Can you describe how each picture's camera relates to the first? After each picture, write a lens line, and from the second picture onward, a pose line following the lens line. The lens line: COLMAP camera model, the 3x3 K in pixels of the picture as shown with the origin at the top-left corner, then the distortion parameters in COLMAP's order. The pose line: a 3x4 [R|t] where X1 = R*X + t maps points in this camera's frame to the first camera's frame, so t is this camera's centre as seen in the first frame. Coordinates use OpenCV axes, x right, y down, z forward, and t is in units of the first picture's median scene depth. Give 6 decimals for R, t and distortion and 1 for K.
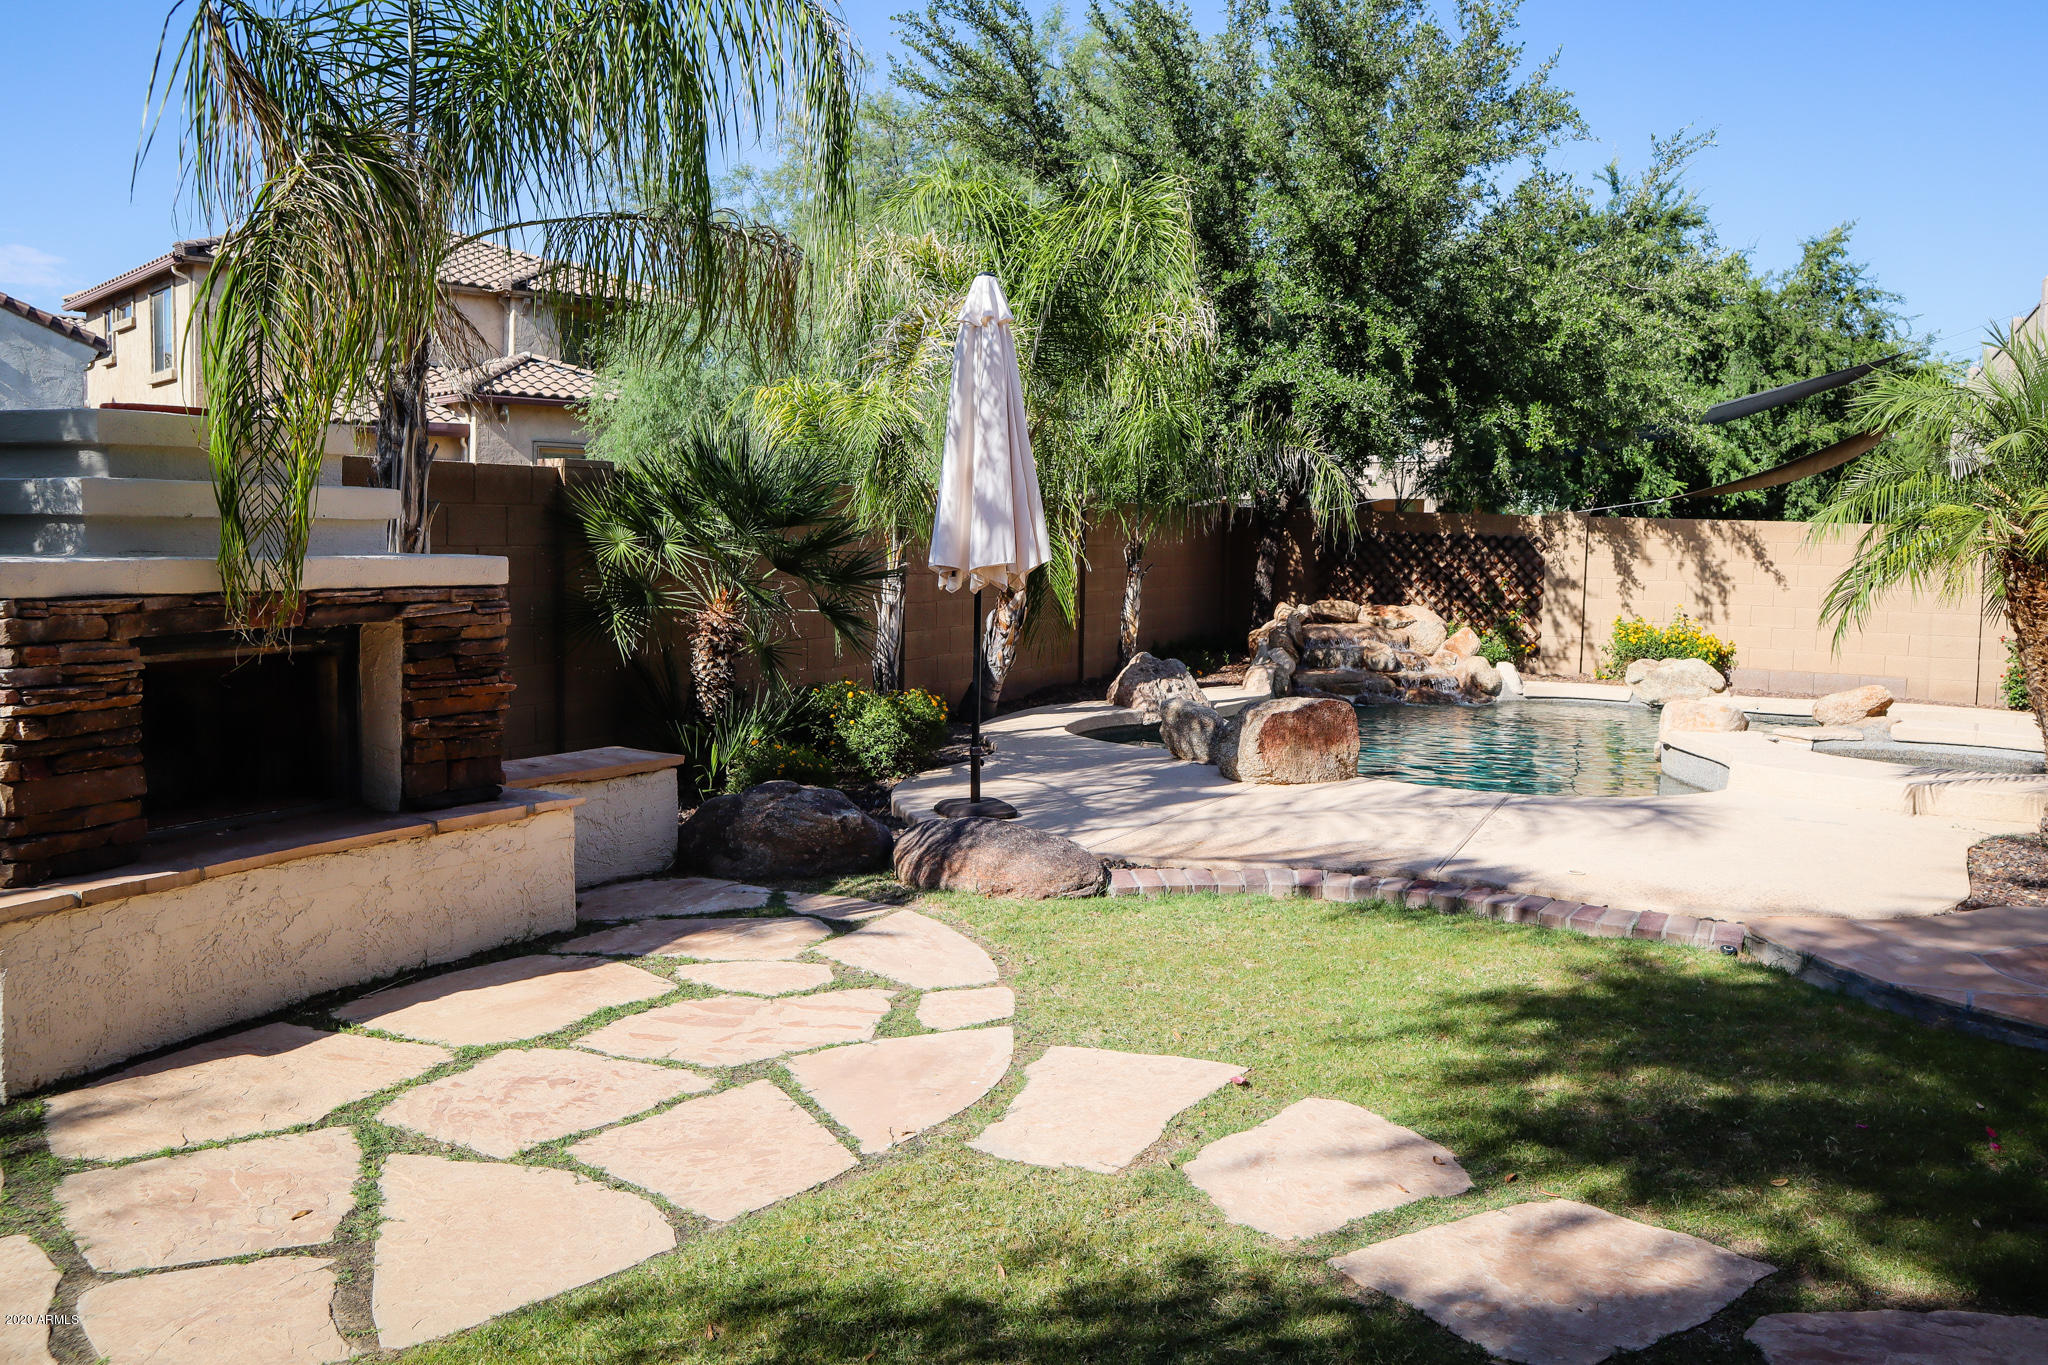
lens RADIAL K [[1644.3, 0, 1069.0], [0, 1644.3, 650.1], [0, 0, 1]] dist [-0.019231, 0.031228]
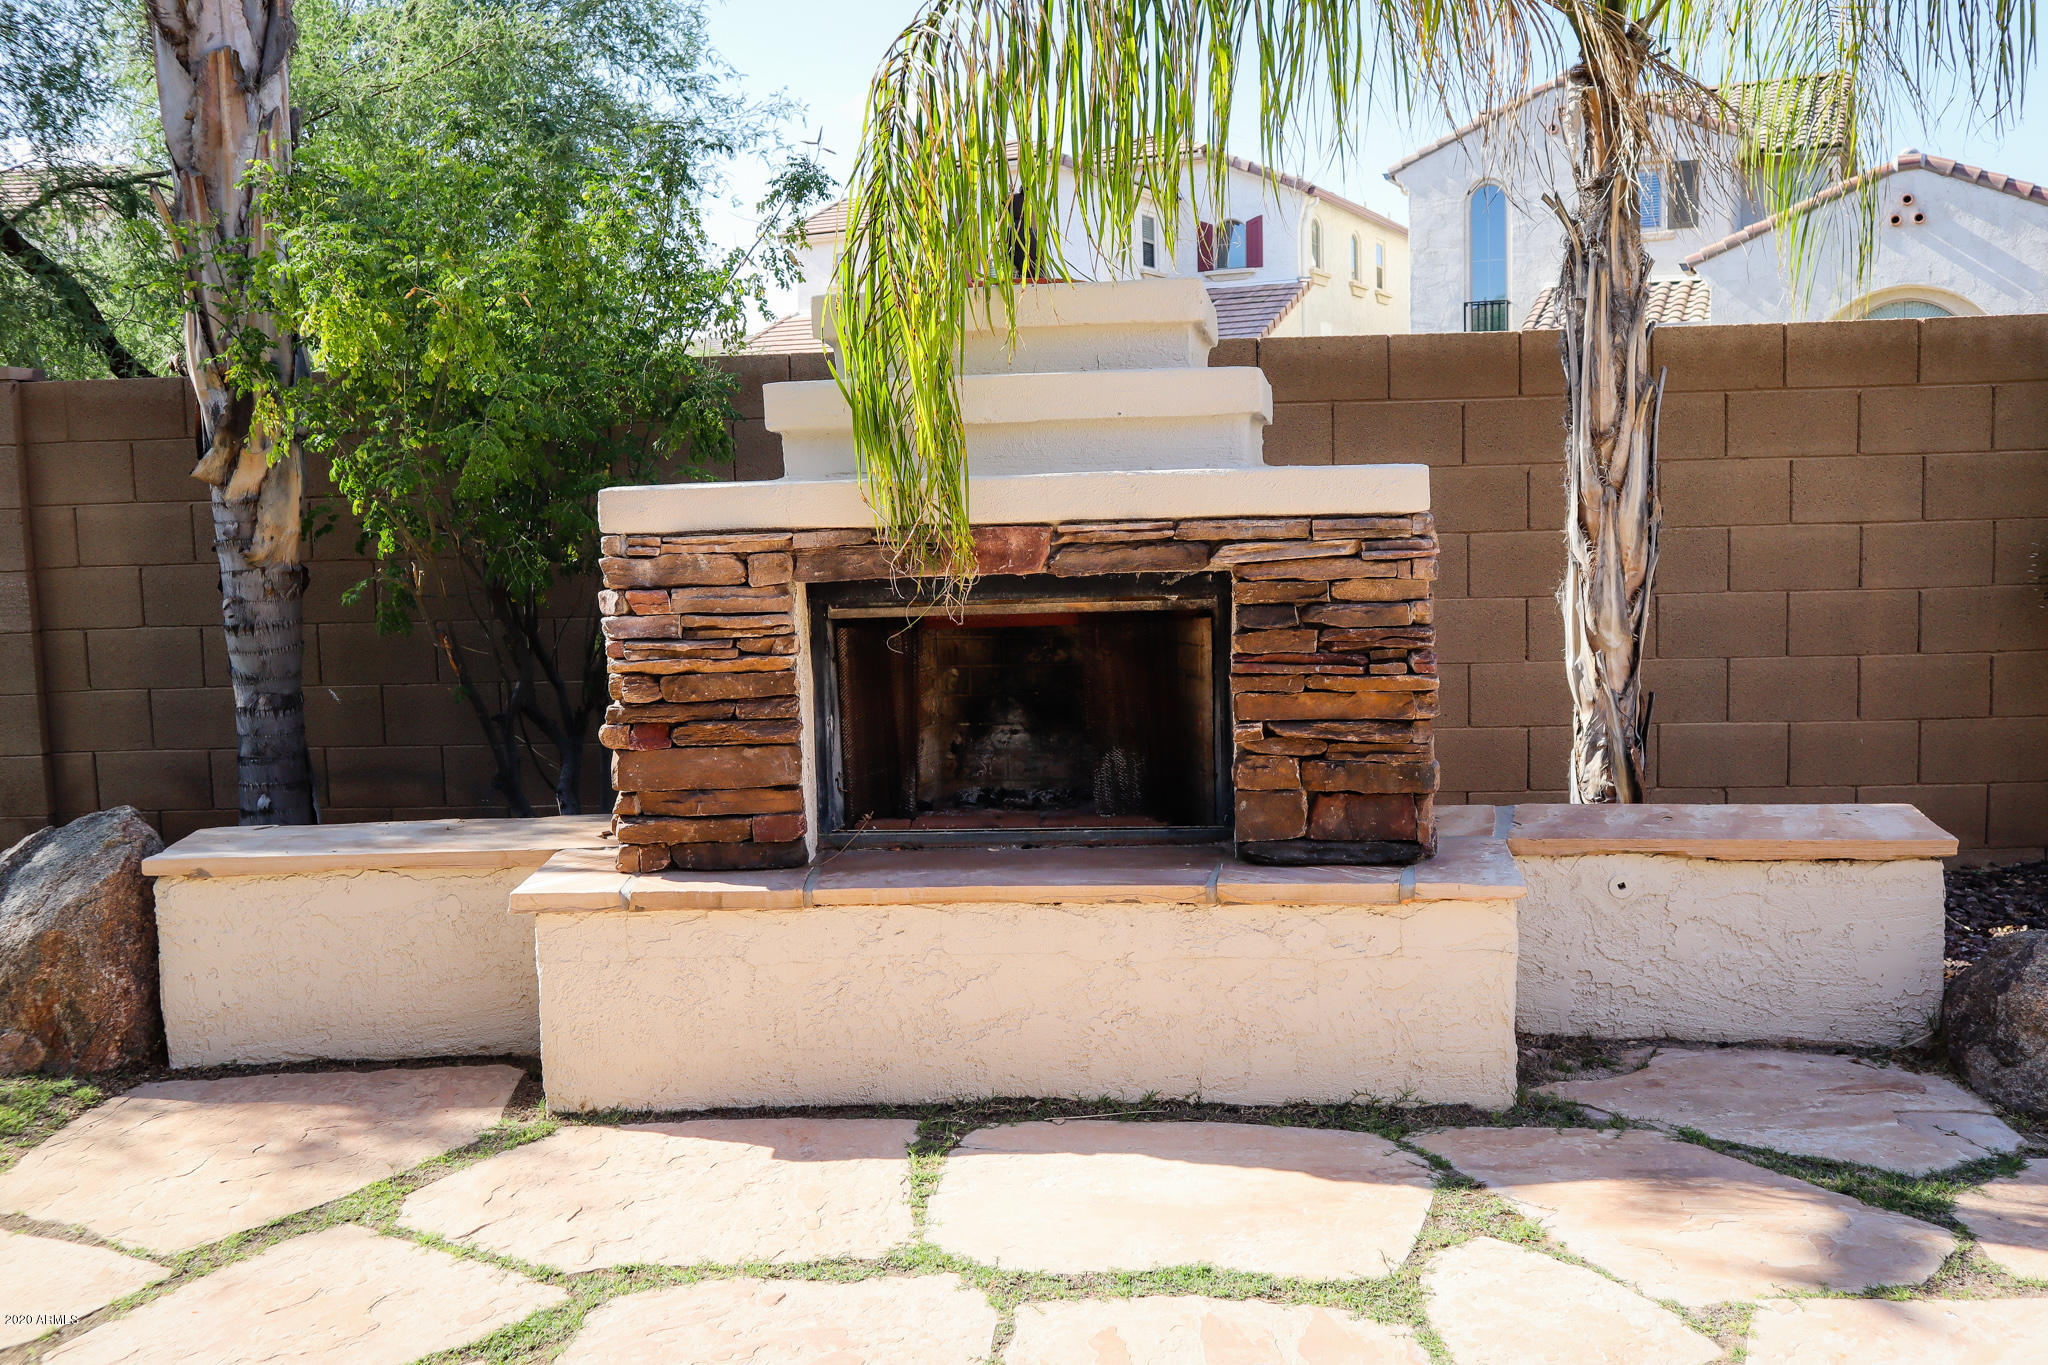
lens RADIAL K [[1847.3, 0, 1024.0], [0, 1847.3, 670.1], [0, 0, 1]] dist [-0.023248, 0.010622]
pose [[0.359052, 0.069088, -0.930757, 0.281938], [-0.031279, 0.997587, 0.061983, -0.023624], [0.932793, 0.006858, 0.360346, 0.751973]]
